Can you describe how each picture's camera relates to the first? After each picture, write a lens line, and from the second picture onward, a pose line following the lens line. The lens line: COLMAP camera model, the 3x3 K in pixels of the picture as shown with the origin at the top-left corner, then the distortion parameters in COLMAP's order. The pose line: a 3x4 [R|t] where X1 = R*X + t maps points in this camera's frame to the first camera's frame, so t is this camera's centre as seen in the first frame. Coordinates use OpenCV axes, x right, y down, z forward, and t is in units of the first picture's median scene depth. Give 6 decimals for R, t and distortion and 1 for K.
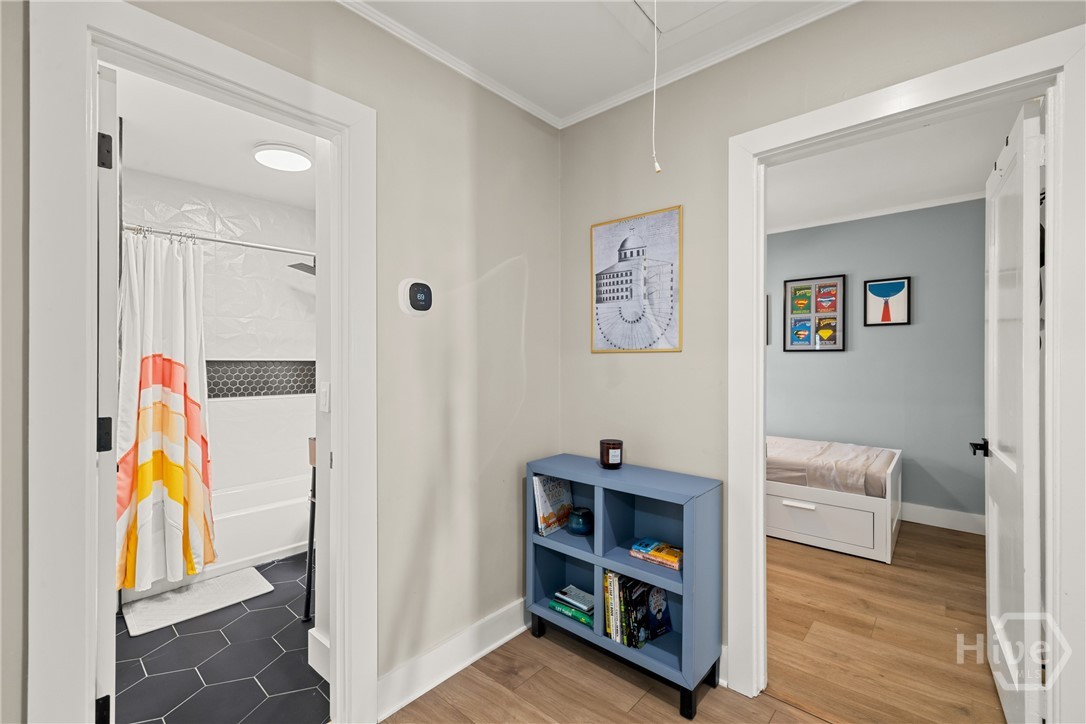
lens RADIAL K [[457.8, 0, 539.2], [0, 457.8, 363.7], [0, 0, 1]] dist [0.002292, -0.000017]
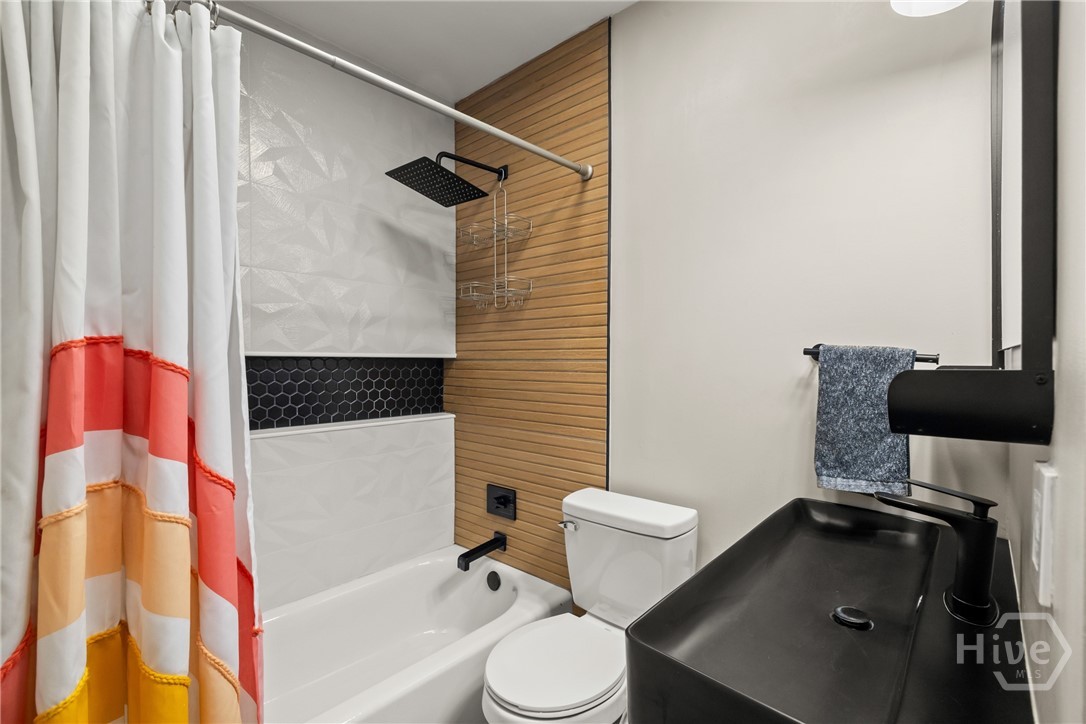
lens RADIAL K [[457.8, 0, 539.2], [0, 457.8, 363.7], [0, 0, 1]] dist [0.002292, -0.000017]
pose [[1.000000, -0.000977, 0.000004, -0.514125], [0.000976, 0.999974, 0.007097, -0.003629], [-0.000011, -0.007097, 0.999975, 0.659646]]
